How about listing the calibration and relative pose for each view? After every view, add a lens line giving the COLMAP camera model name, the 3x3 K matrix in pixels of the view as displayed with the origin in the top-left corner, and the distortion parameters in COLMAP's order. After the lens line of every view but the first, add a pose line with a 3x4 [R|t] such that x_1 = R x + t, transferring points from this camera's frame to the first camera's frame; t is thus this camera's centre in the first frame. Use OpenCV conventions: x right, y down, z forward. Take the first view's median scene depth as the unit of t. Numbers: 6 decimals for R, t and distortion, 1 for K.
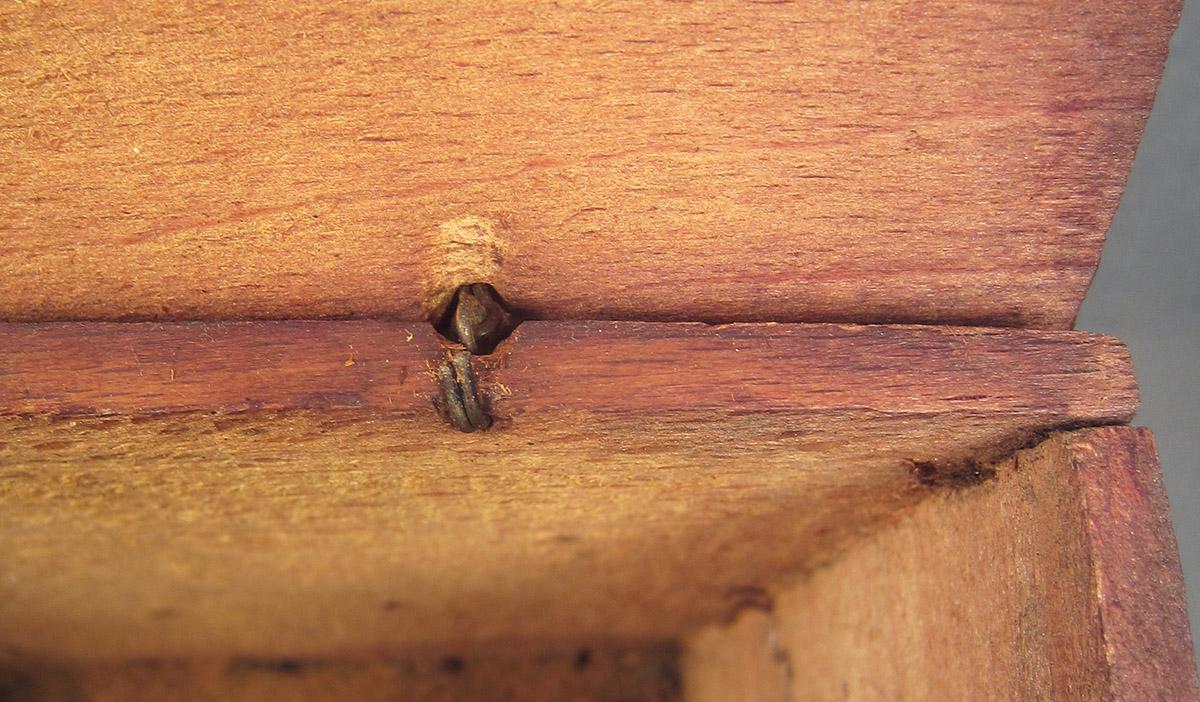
lens RADIAL K [[882.6, 0, 597.4], [0, 882.6, 349.3], [0, 0, 1]] dist [-0.001531, -0.001766]
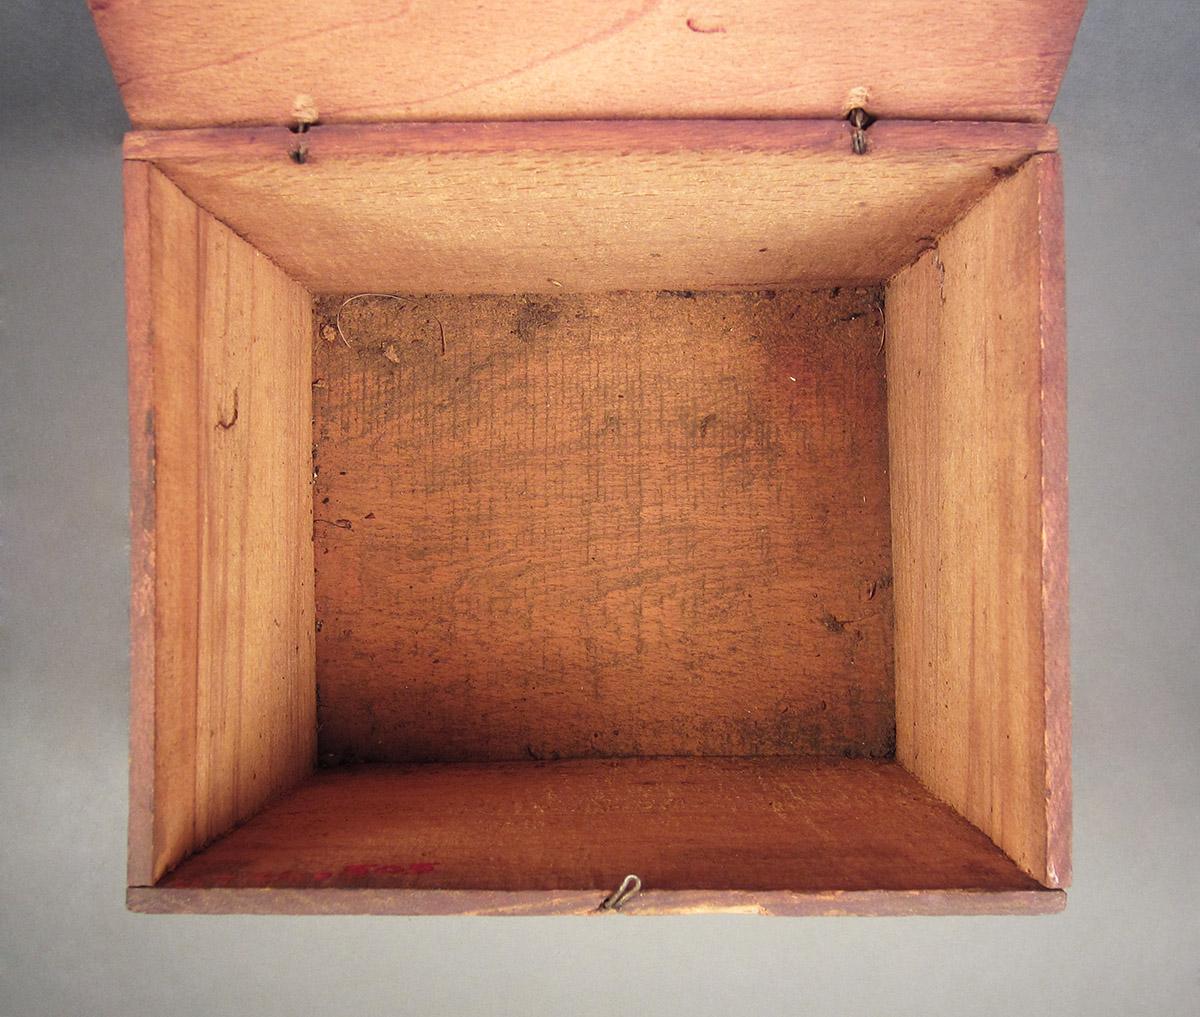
lens RADIAL K [[1339.1, 0, 596.1], [0, 1339.1, 509.2], [0, 0, 1]] dist [-0.003522, 0.000000]
pose [[0.999795, 0.008611, -0.018348, -1.013384], [-0.003370, 0.963280, 0.268476, 0.028636], [0.019987, -0.268359, 0.963112, -4.187953]]
